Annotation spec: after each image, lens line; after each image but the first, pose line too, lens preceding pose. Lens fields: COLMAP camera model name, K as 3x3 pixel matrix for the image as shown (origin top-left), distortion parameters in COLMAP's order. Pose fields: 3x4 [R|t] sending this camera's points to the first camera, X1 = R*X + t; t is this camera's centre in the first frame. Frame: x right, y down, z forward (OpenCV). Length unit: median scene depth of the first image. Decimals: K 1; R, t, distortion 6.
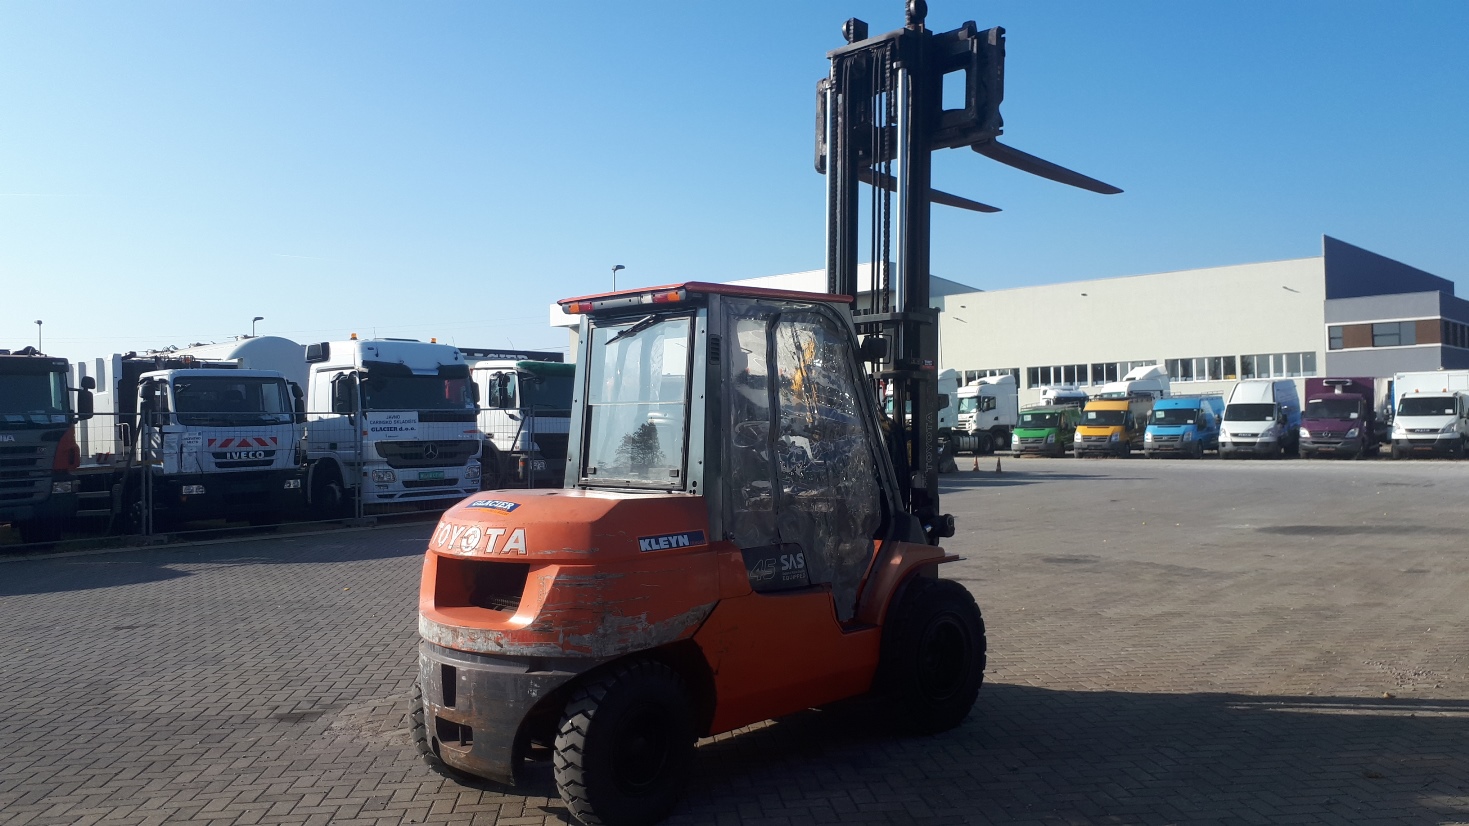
lens RADIAL K [[1213.9, 0, 734.7], [0, 1213.9, 380.4], [0, 0, 1]] dist [0.132962, -0.367622]
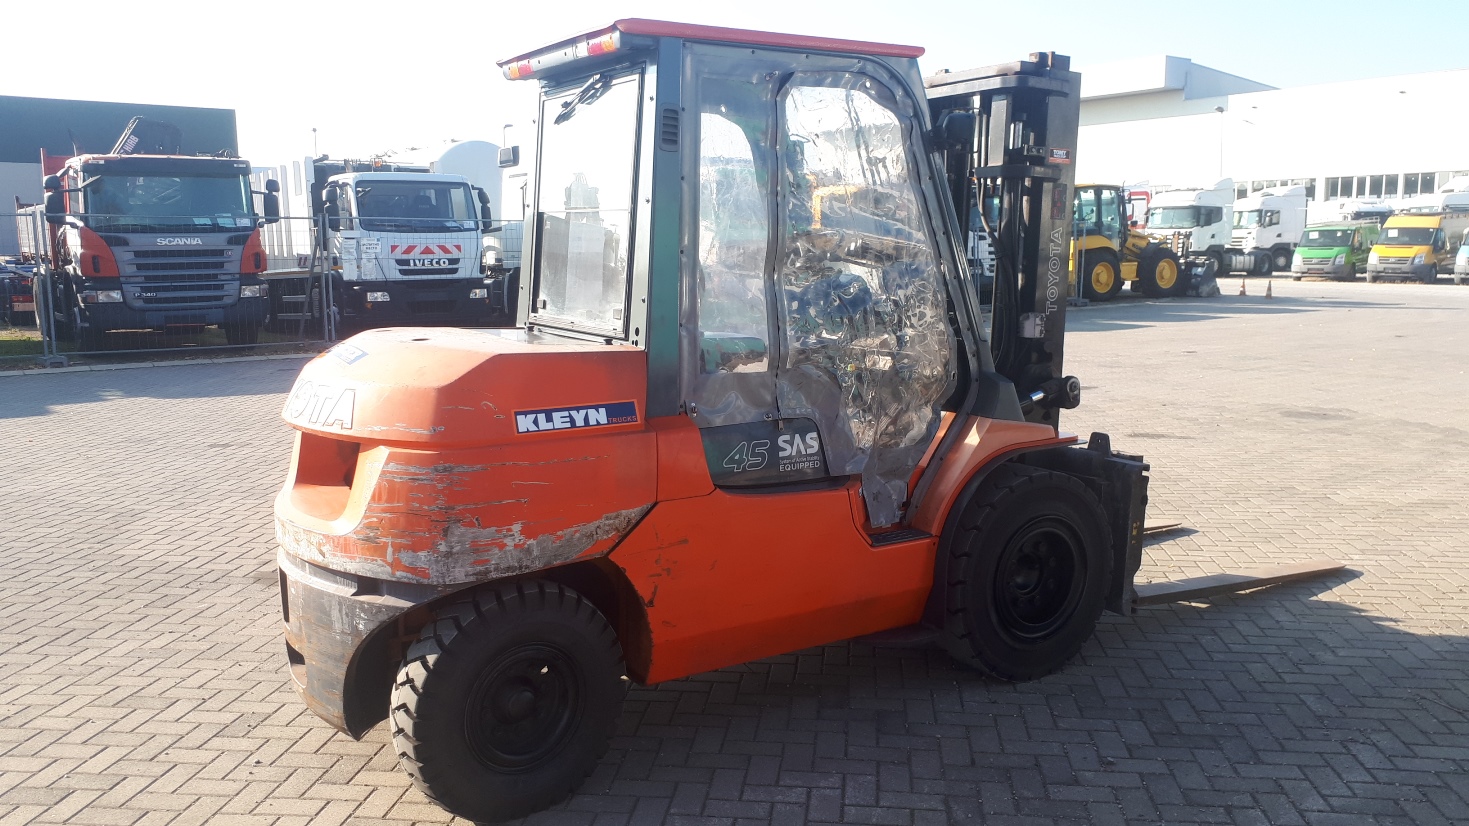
lens RADIAL K [[1187.1, 0, 734.5], [0, 1187.1, 413.0], [0, 0, 1]] dist [0.124845, -0.246568]
pose [[0.975504, 0.046554, -0.214998, 0.071014], [-0.006700, 0.983184, 0.182492, 0.003579], [0.219879, -0.176582, 0.959412, 0.156626]]
